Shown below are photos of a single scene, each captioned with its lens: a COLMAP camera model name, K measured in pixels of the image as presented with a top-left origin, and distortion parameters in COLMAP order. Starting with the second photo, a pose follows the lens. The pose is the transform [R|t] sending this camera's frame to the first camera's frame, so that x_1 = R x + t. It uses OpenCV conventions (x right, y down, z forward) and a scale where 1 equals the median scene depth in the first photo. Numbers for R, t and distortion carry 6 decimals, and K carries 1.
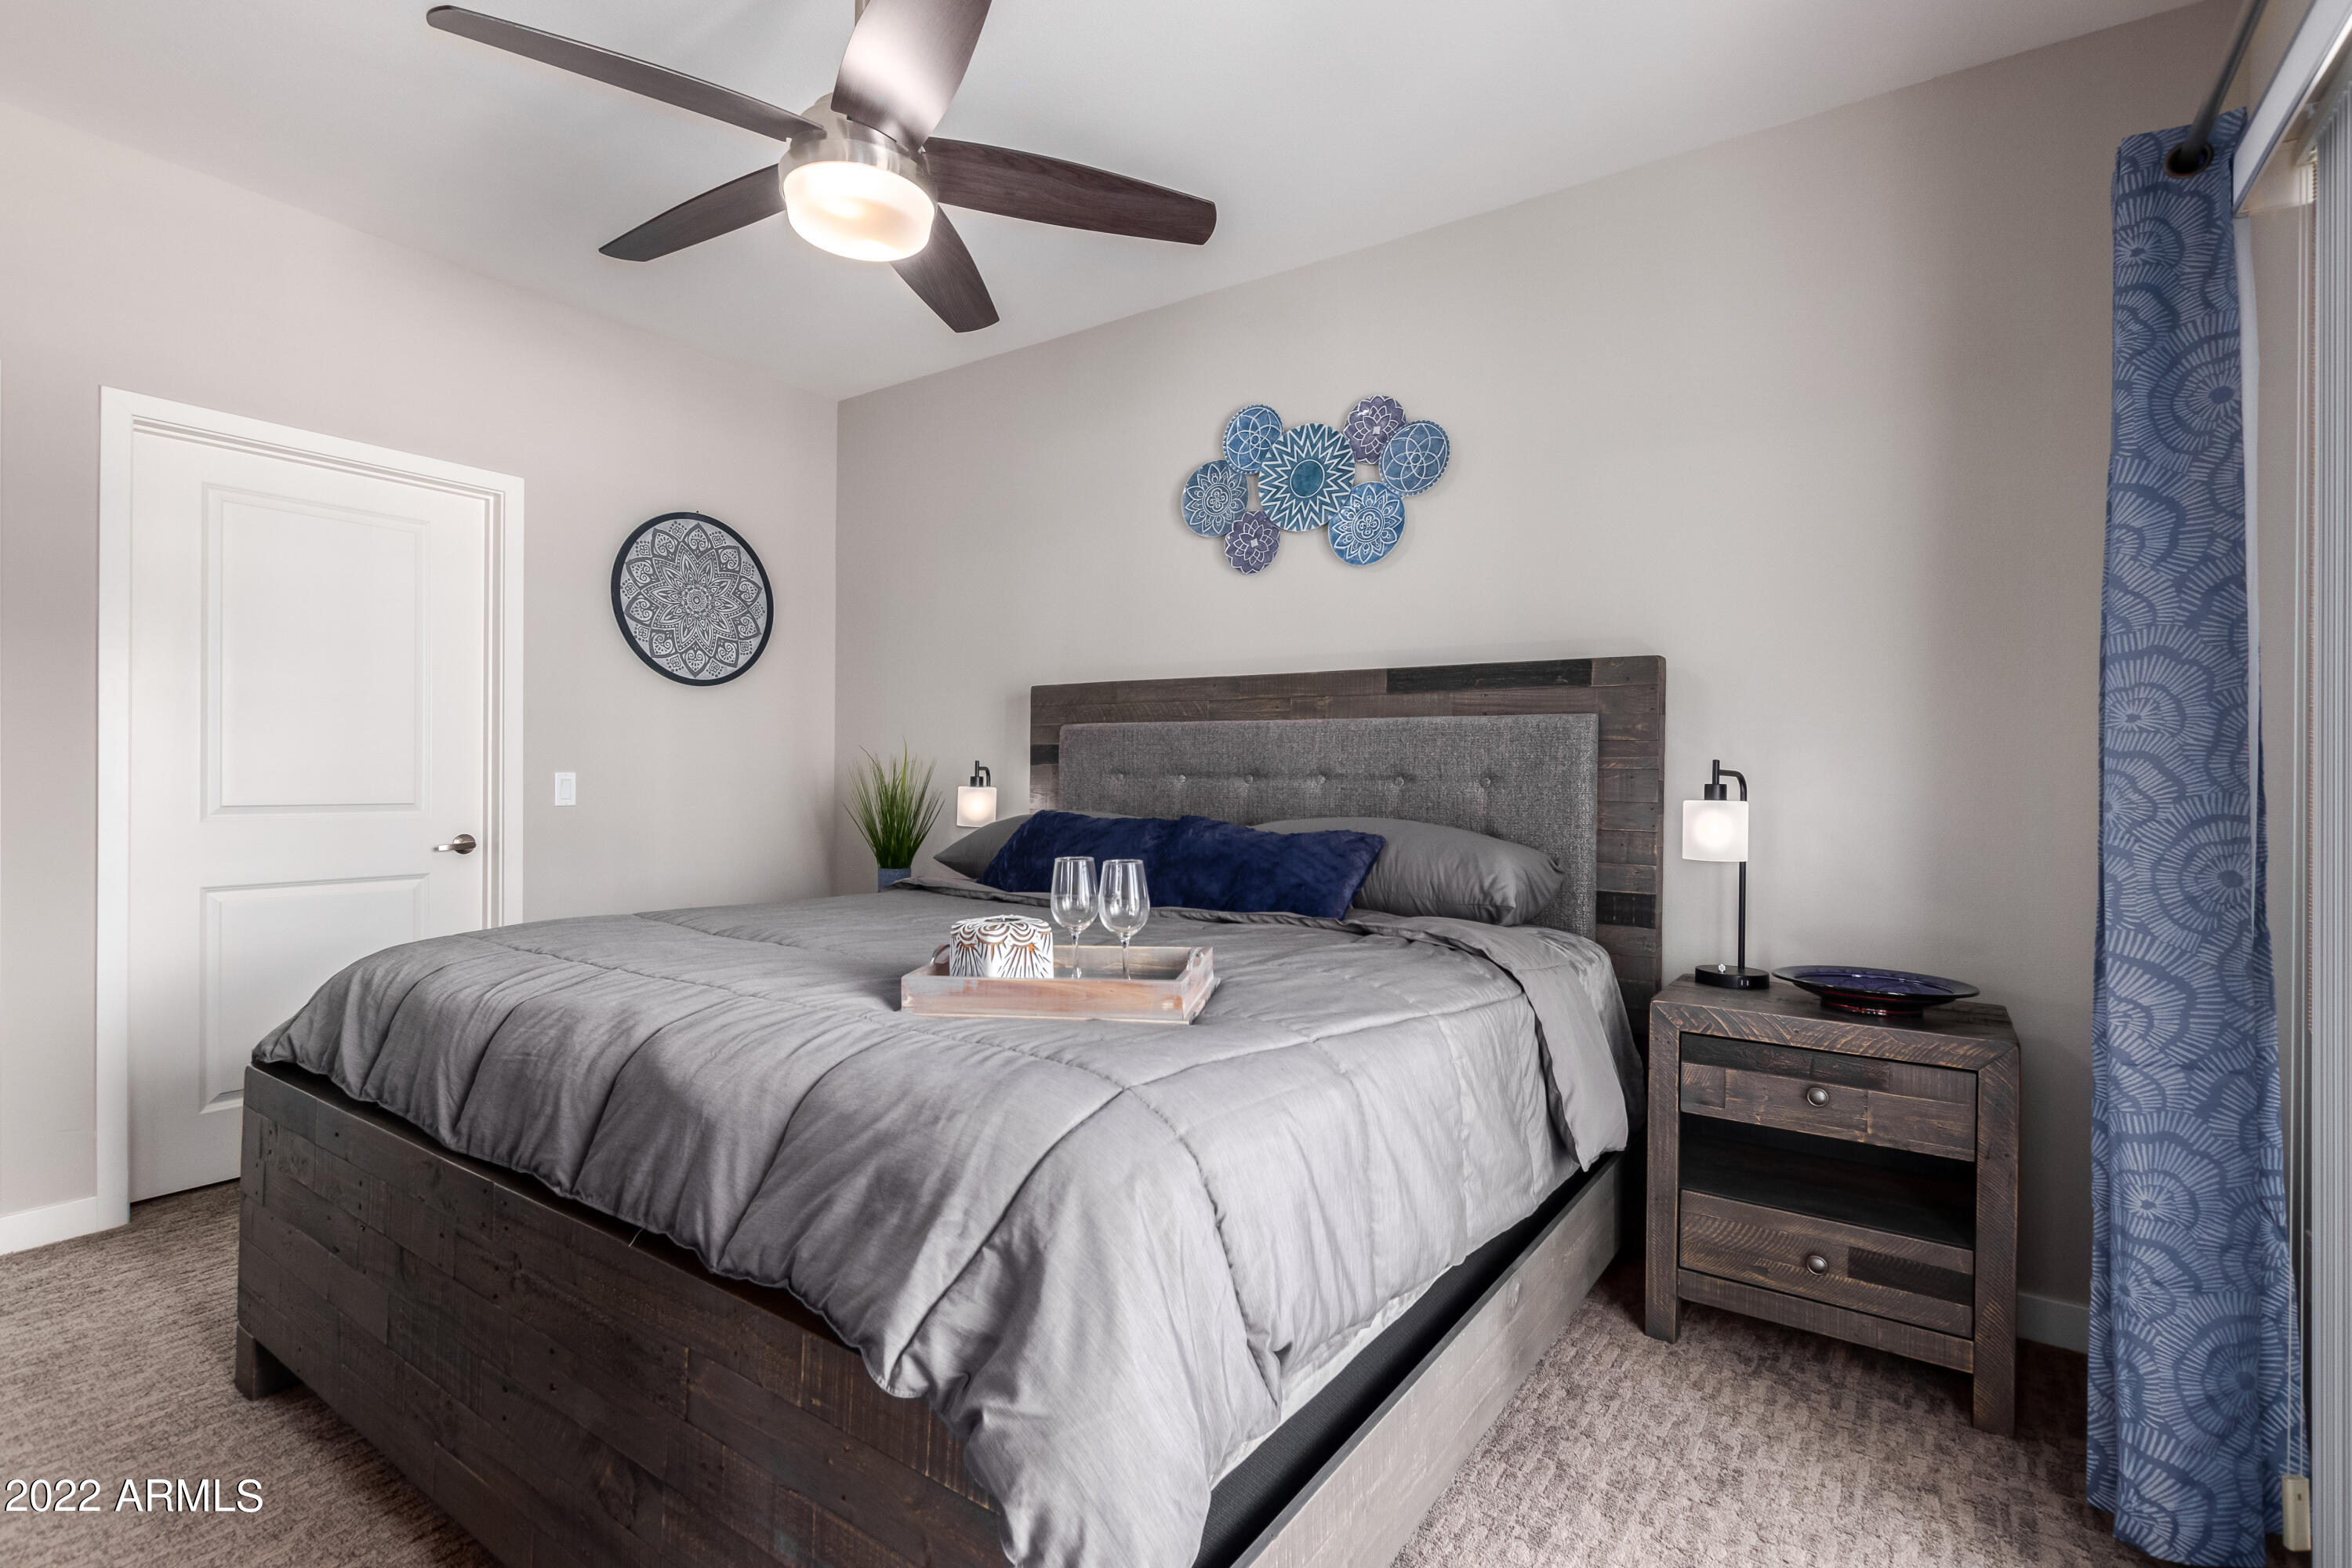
lens RADIAL K [[1074.7, 0, 1173.1], [0, 1074.7, 776.5], [0, 0, 1]] dist [0.004104, -0.000467]
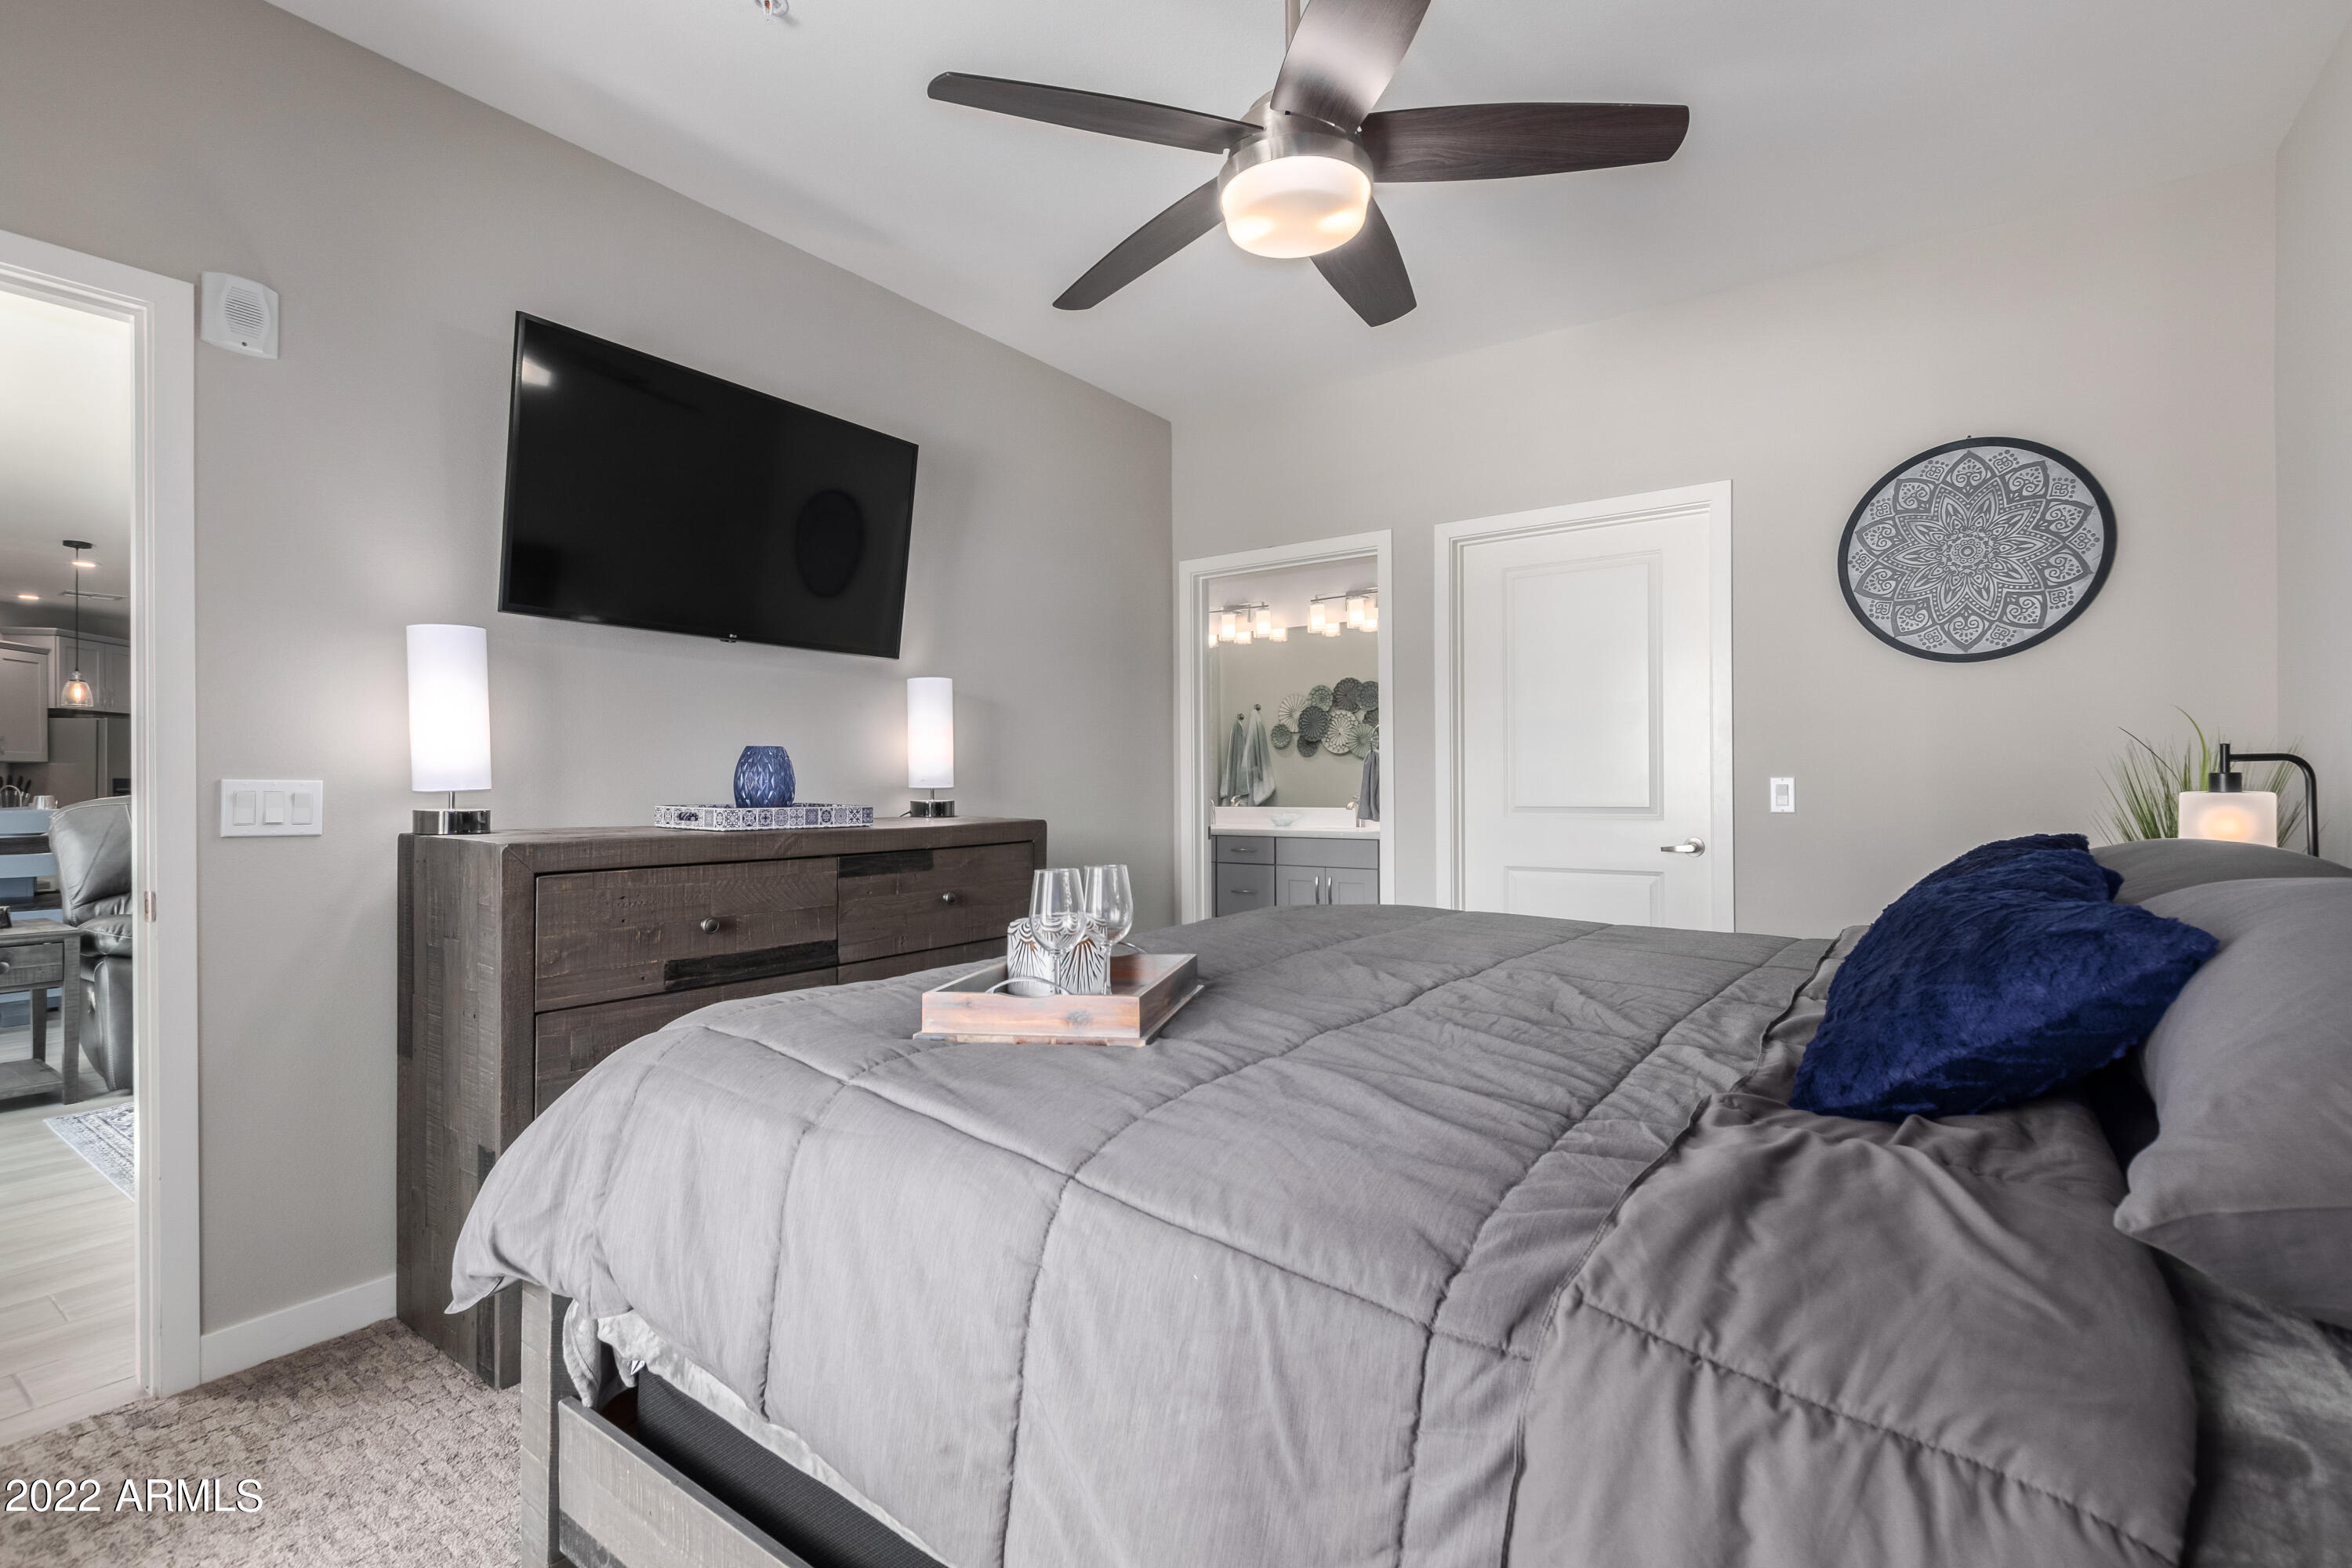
lens RADIAL K [[1074.7, 0, 1173.1], [0, 1074.7, 776.5], [0, 0, 1]] dist [0.004104, -0.000467]
pose [[-0.007440, -0.013995, -0.999874, 0.353789], [0.008417, 0.999866, -0.014058, 0.004883], [0.999937, -0.008520, -0.007322, 0.453030]]
